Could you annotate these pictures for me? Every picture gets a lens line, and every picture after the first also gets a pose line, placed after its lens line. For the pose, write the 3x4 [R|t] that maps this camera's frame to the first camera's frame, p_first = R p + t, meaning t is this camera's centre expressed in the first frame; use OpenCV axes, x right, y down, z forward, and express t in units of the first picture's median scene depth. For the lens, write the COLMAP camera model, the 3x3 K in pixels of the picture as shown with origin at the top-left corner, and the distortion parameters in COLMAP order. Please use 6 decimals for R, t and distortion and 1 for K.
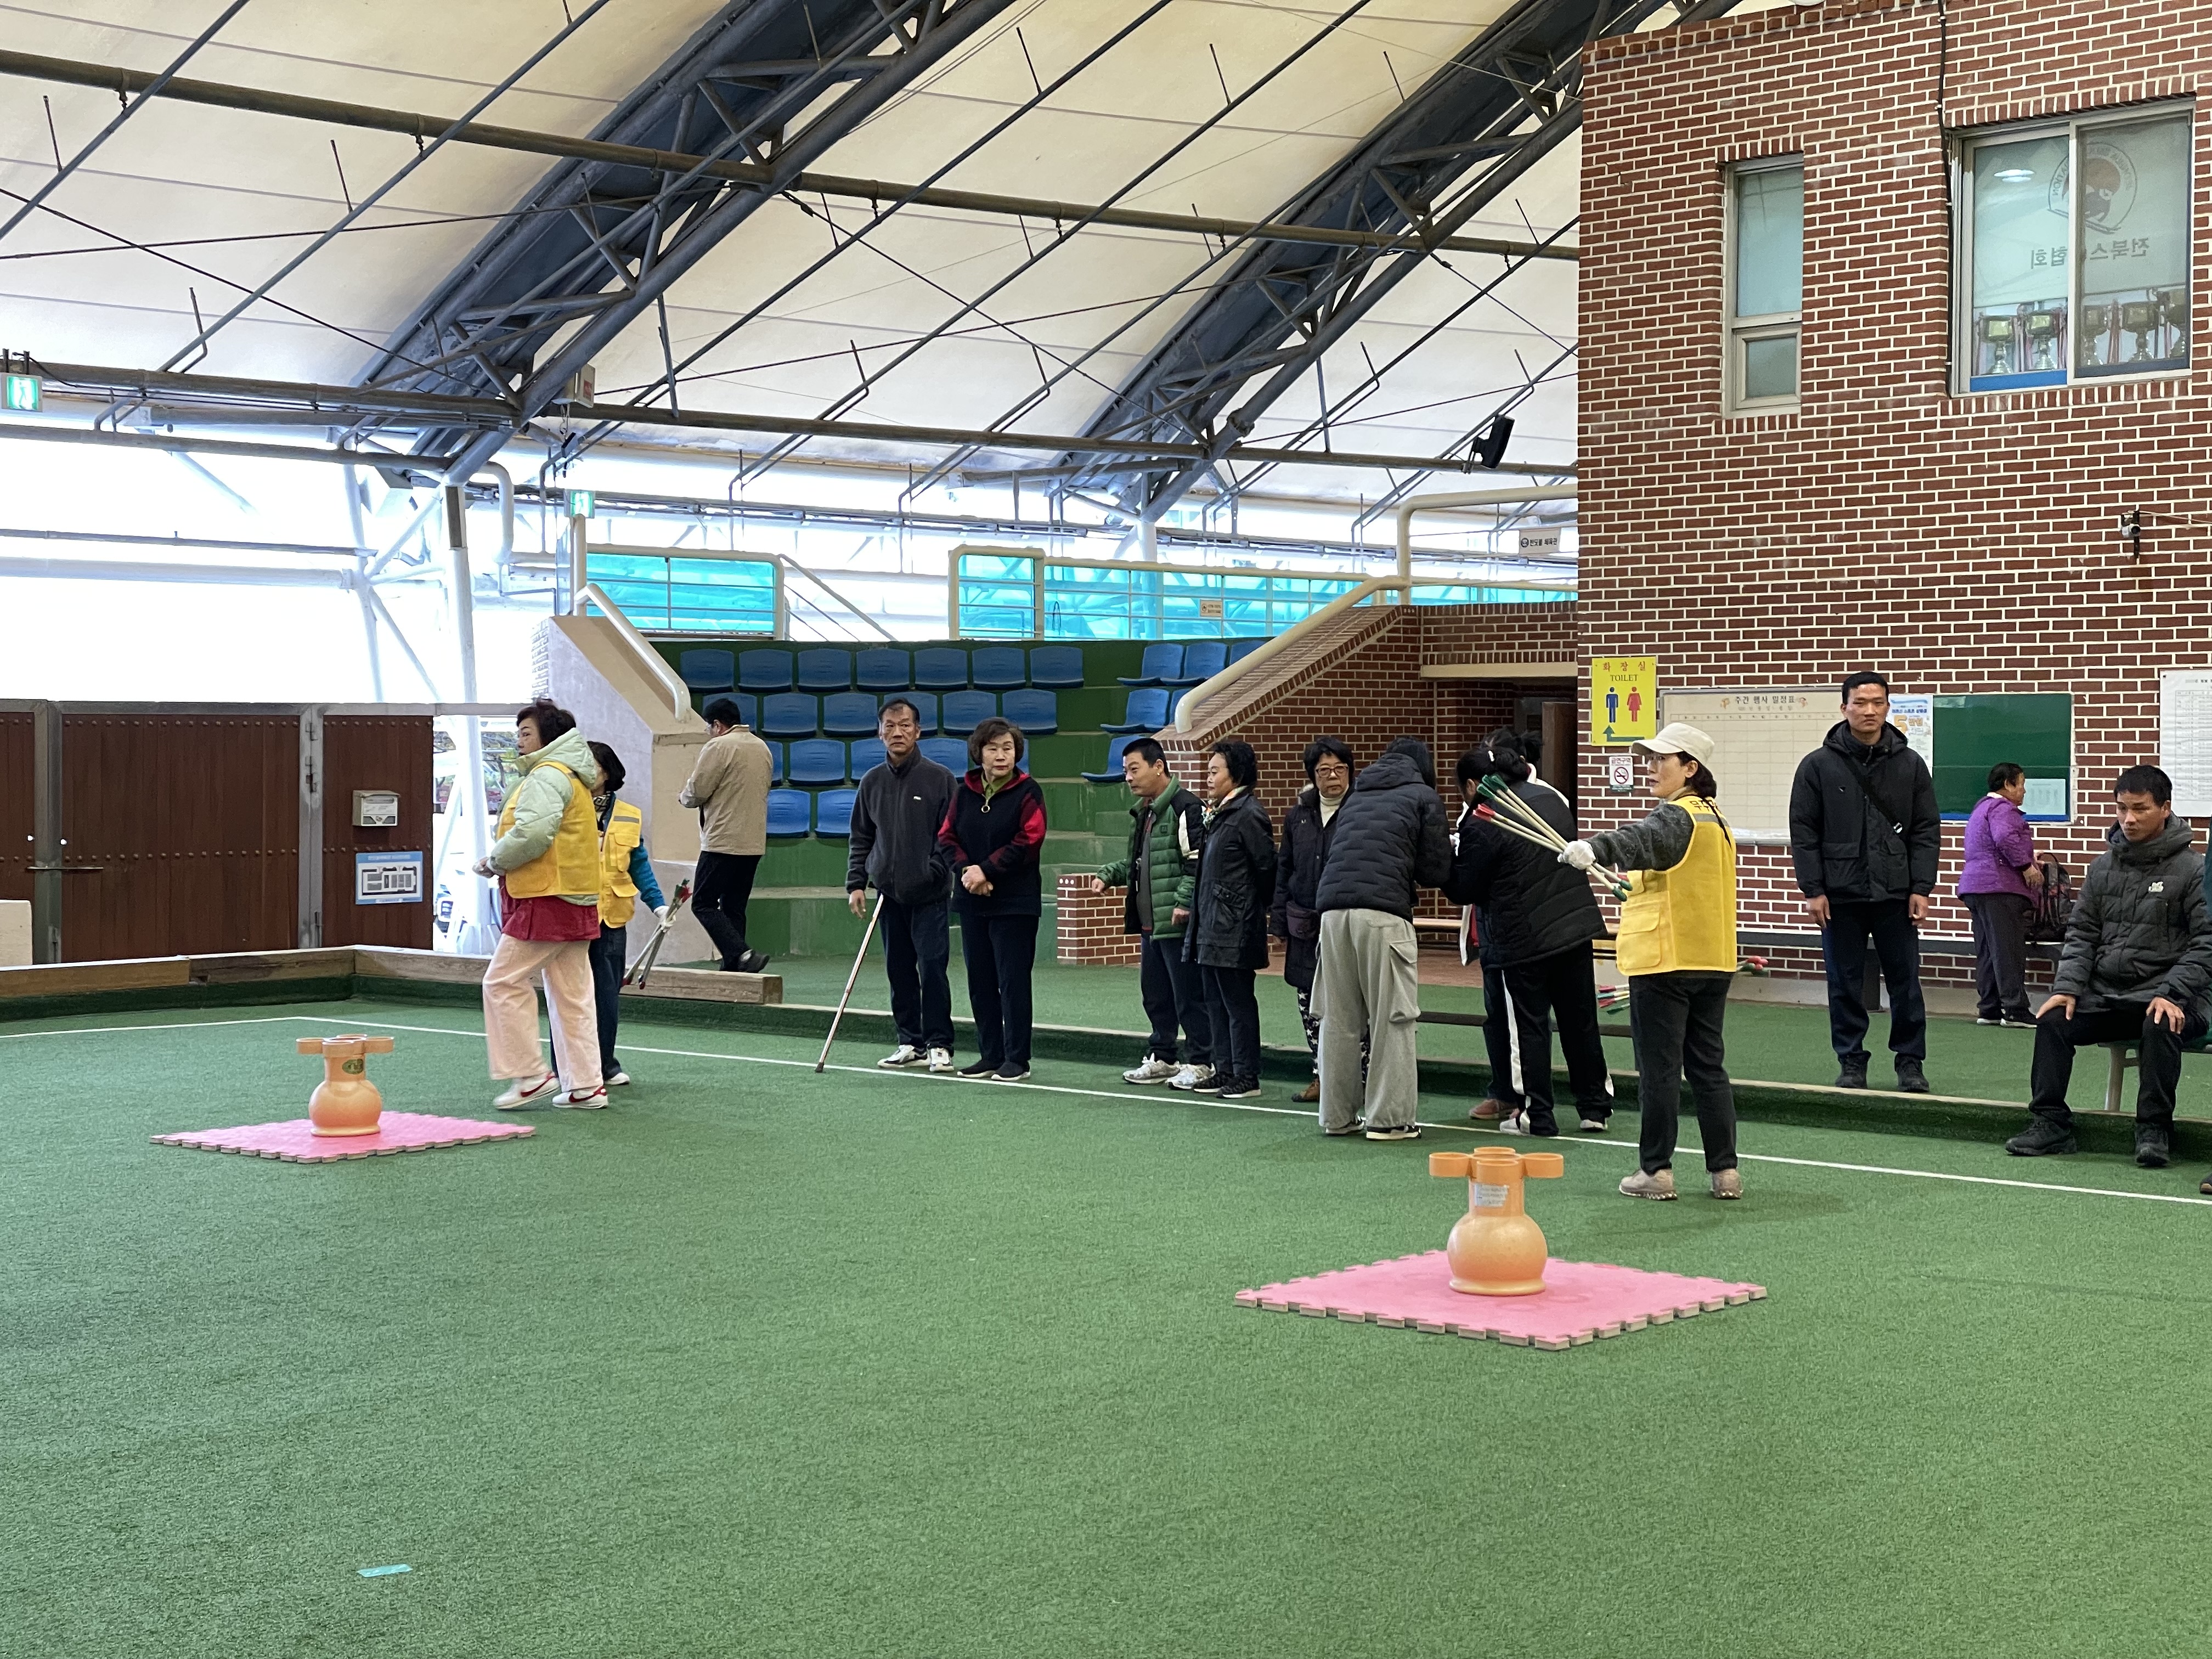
lens RADIAL K [[3360.9, 0, 1113.5], [0, 3360.9, 774.3], [0, 0, 1]] dist [0.241862, -0.630788]
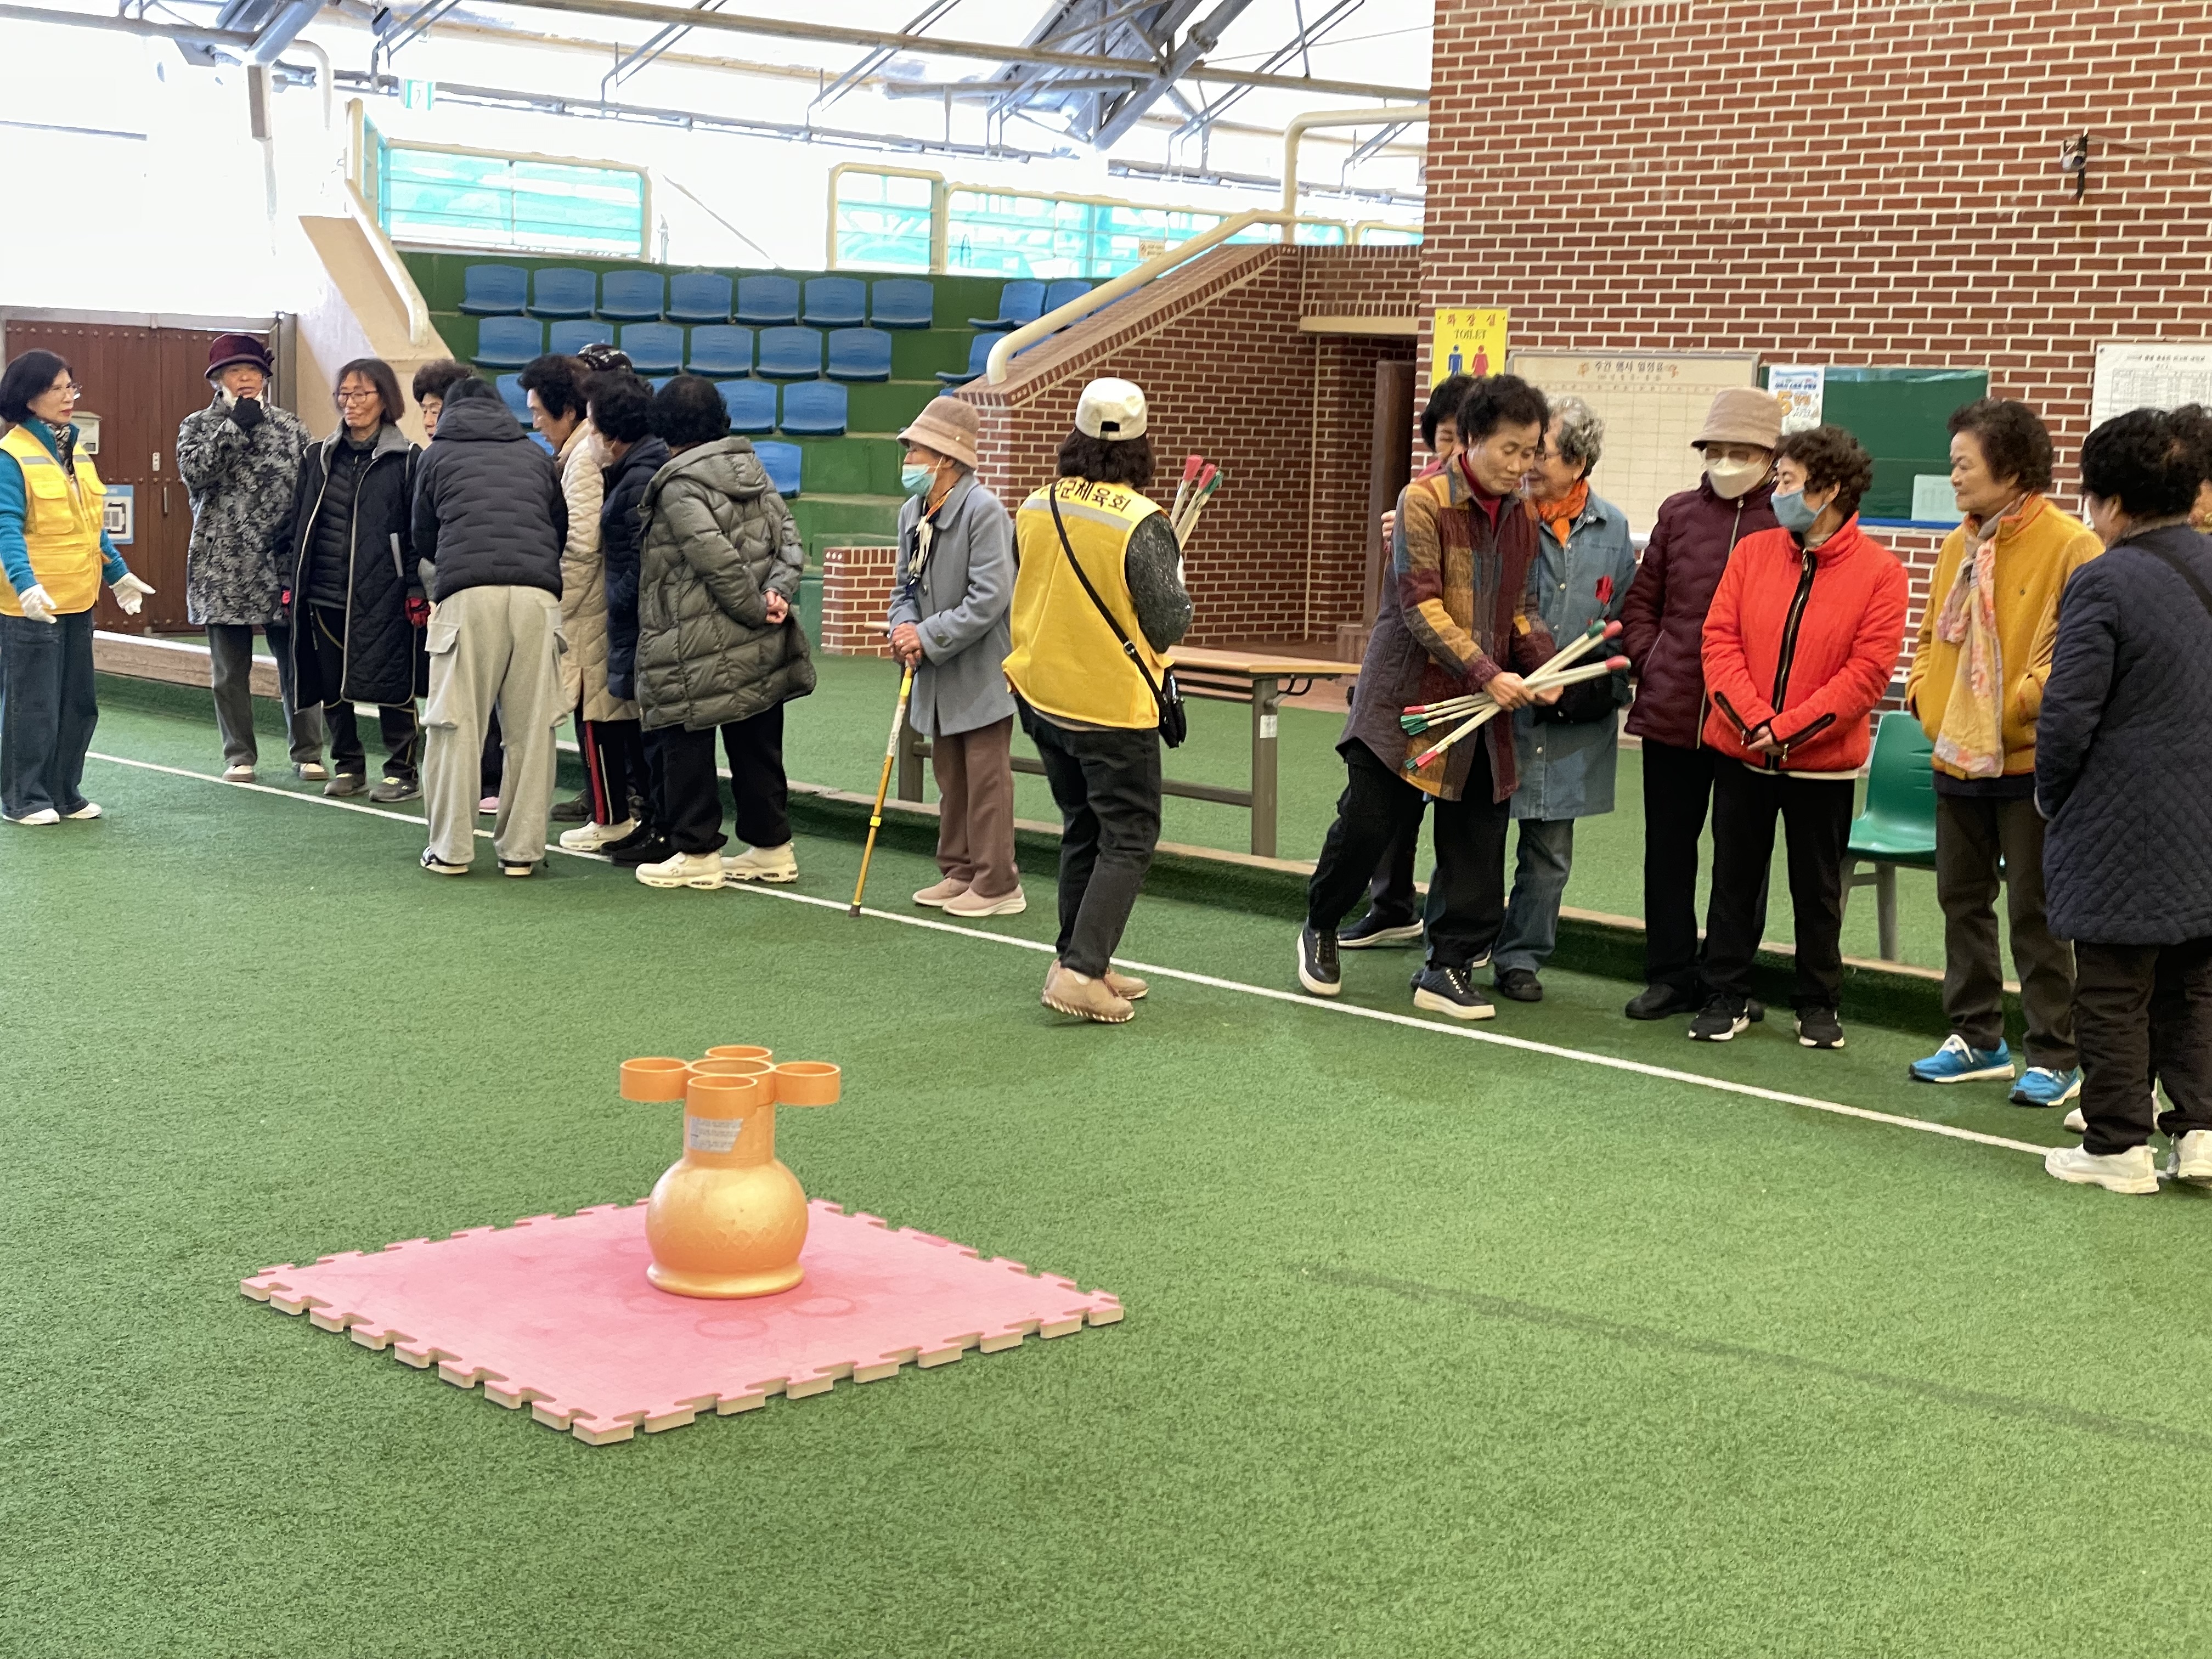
lens RADIAL K [[3302.9, 0, 1192.5], [0, 3302.9, 832.3], [0, 0, 1]] dist [0.223792, -0.597837]
pose [[0.999210, 0.038235, -0.010814, 0.098657], [-0.036674, 0.992170, 0.119385, -0.002640], [0.015294, -0.118895, 0.992789, 0.191210]]
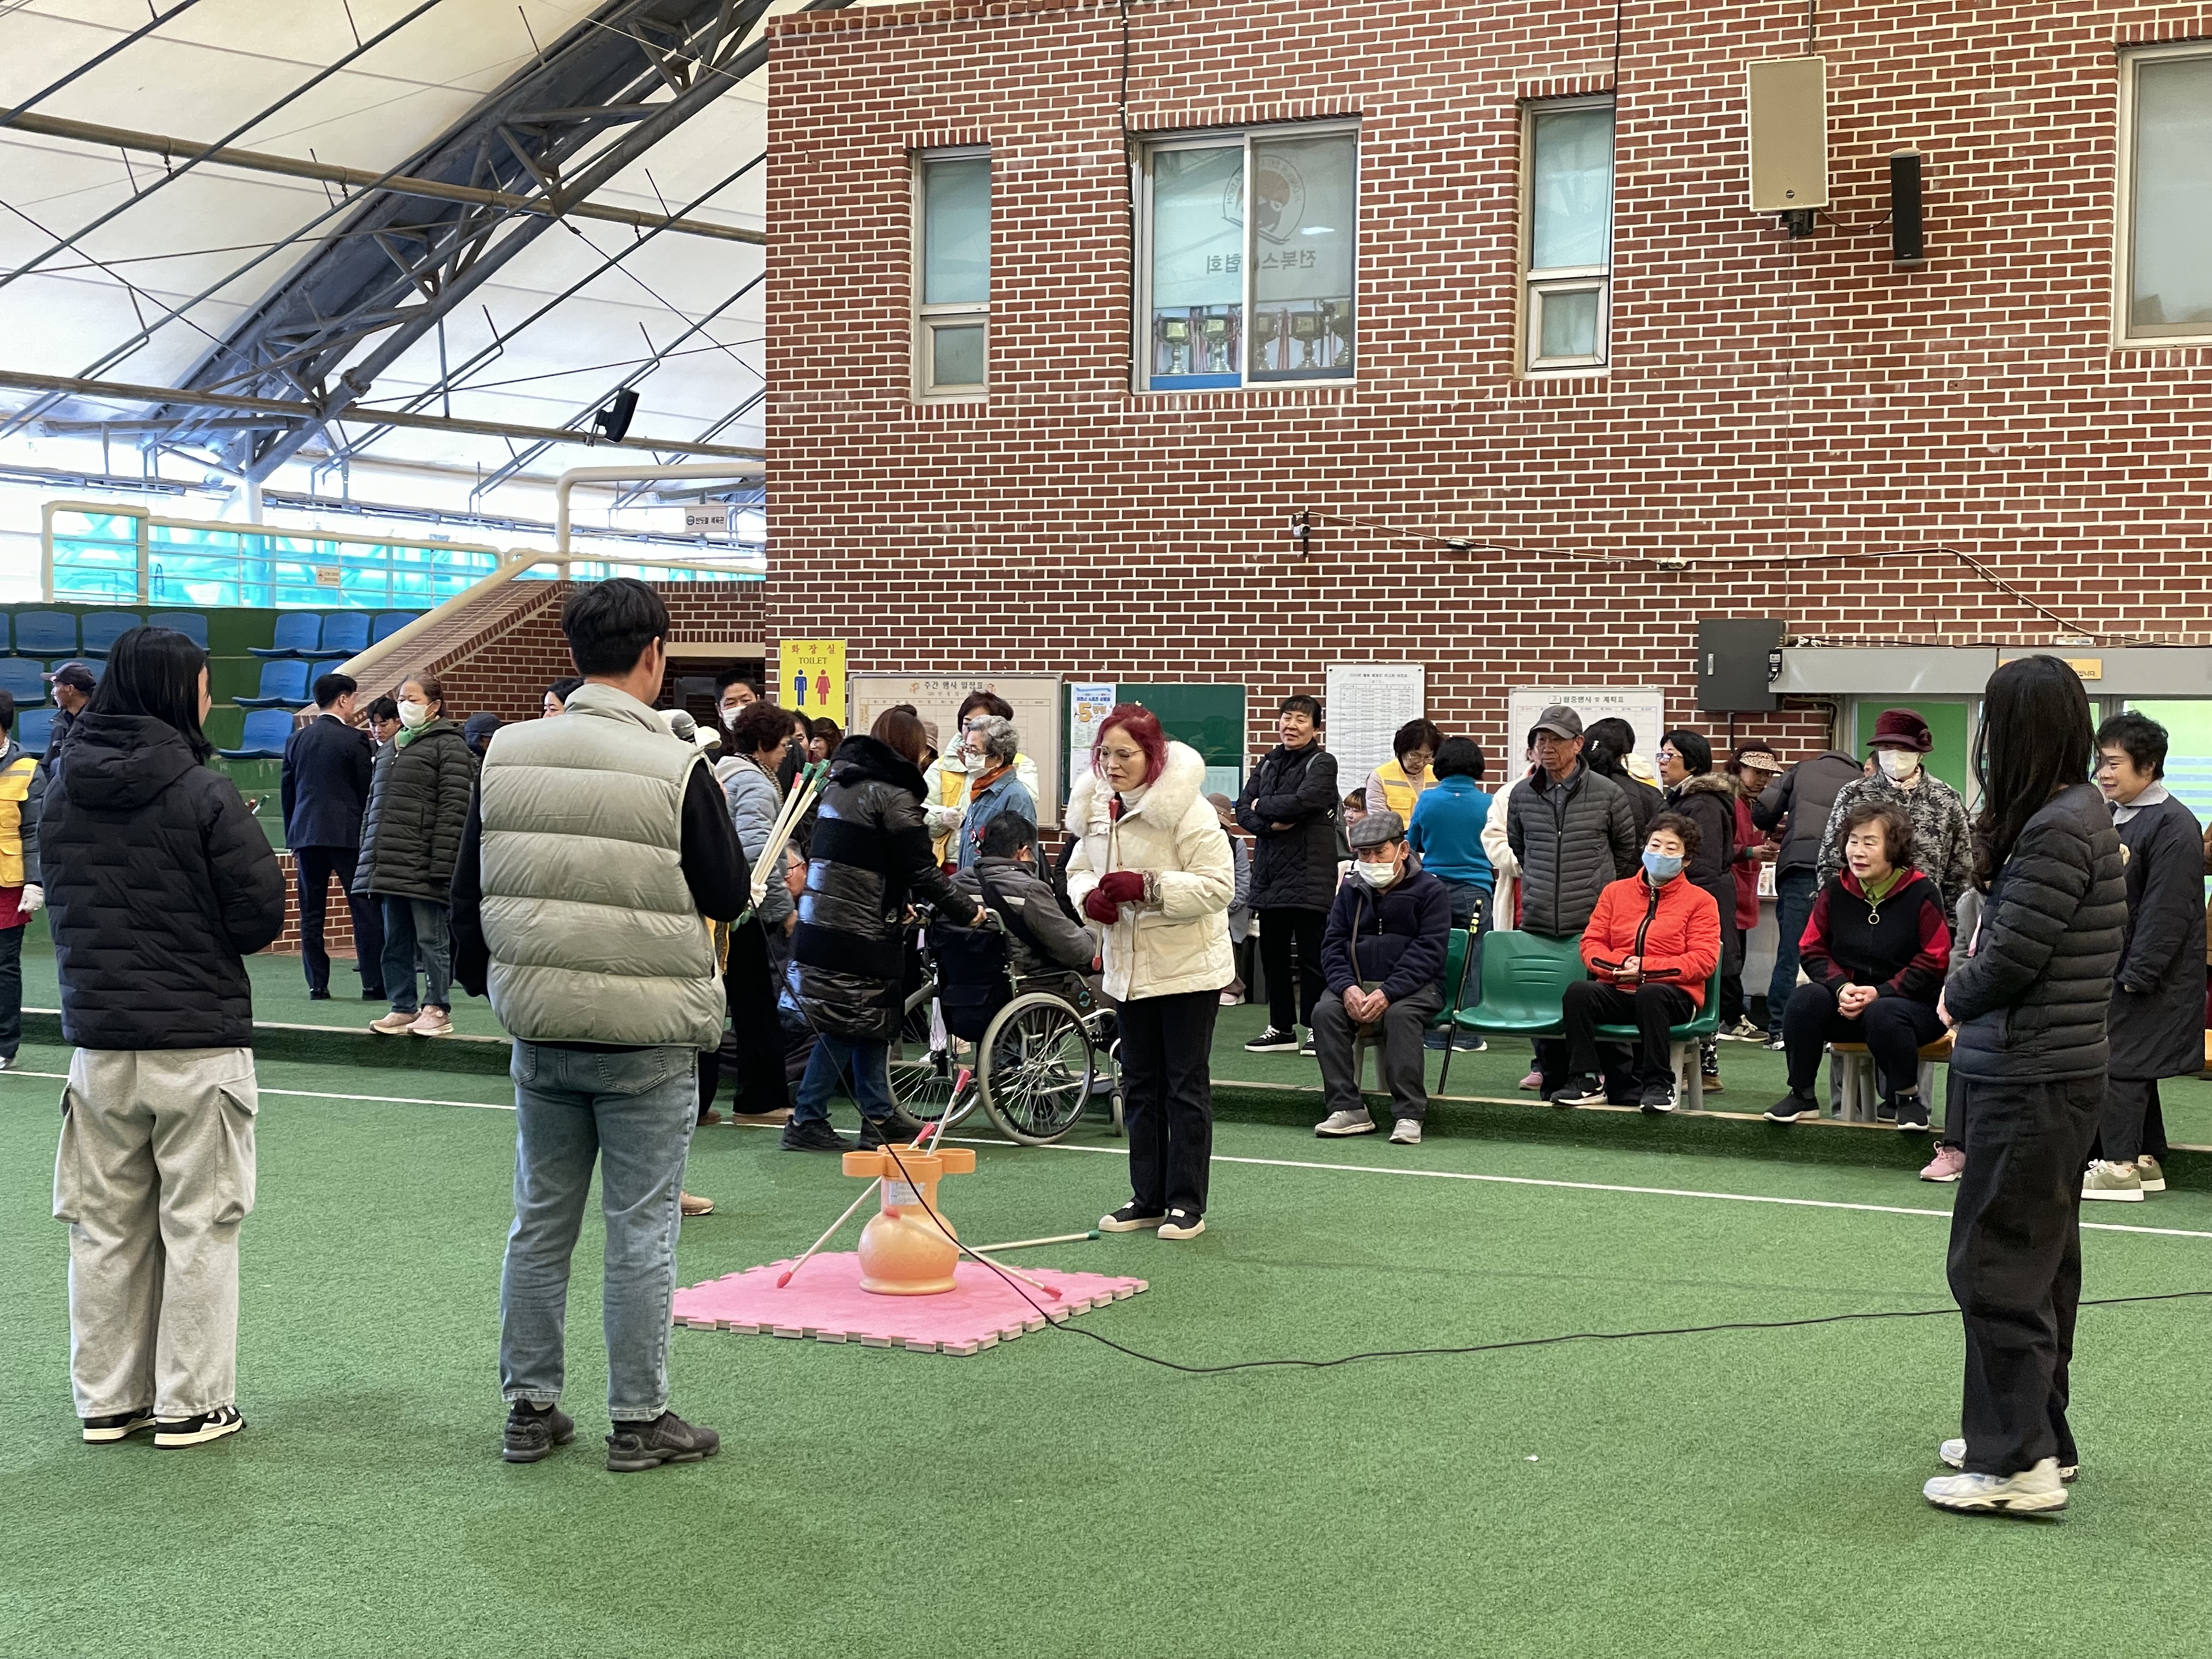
lens RADIAL K [[3359.9, 0, 1152.3], [0, 3359.9, 803.8], [0, 0, 1]] dist [0.192844, -0.258873]
pose [[0.958984, 0.005713, 0.283402, -0.034523], [-0.010083, 0.999852, 0.013965, -0.001229], [-0.283280, -0.016250, 0.958900, 0.019643]]
